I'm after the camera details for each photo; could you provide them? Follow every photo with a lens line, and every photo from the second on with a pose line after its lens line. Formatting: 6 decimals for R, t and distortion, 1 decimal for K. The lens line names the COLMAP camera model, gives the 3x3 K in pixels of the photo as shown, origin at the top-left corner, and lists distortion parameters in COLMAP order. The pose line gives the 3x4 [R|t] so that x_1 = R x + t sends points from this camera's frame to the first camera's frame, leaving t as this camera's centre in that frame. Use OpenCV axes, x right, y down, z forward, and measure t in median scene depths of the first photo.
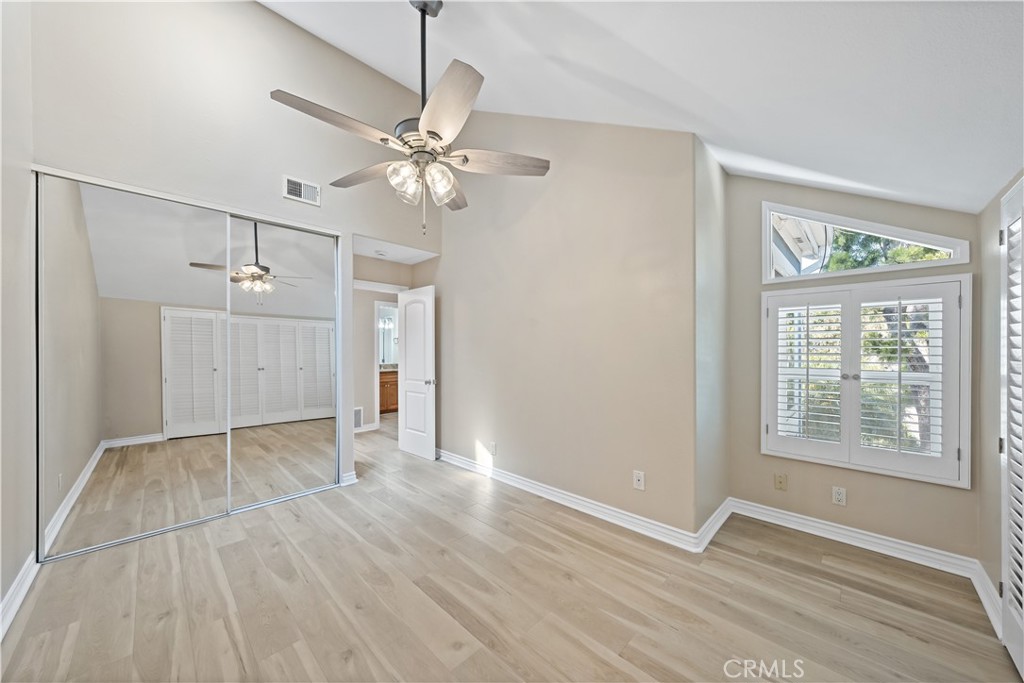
lens RADIAL K [[354.2, 0, 512.4], [0, 354.2, 349.4], [0, 0, 1]] dist [-0.000028, 0.000053]
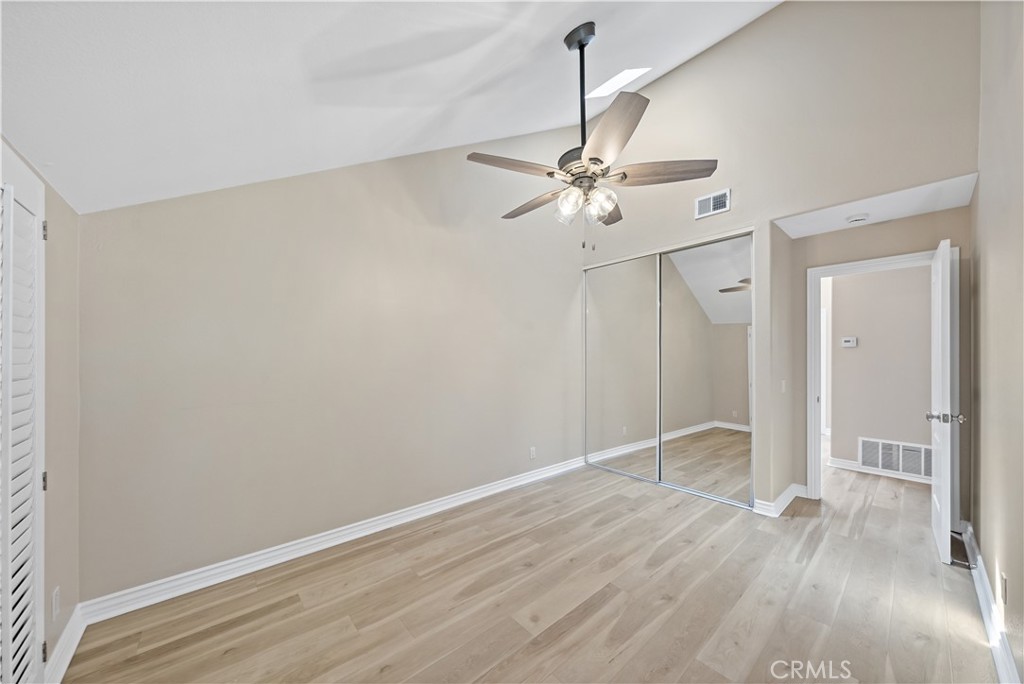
lens RADIAL K [[354.2, 0, 509.7], [0, 354.2, 356.2], [0, 0, 1]] dist [-0.000028, 0.000053]
pose [[-0.072270, 0.003639, -0.997378, 0.595236], [0.001148, 0.999993, 0.003565, -0.010705], [0.997384, -0.000888, -0.072274, 0.602414]]
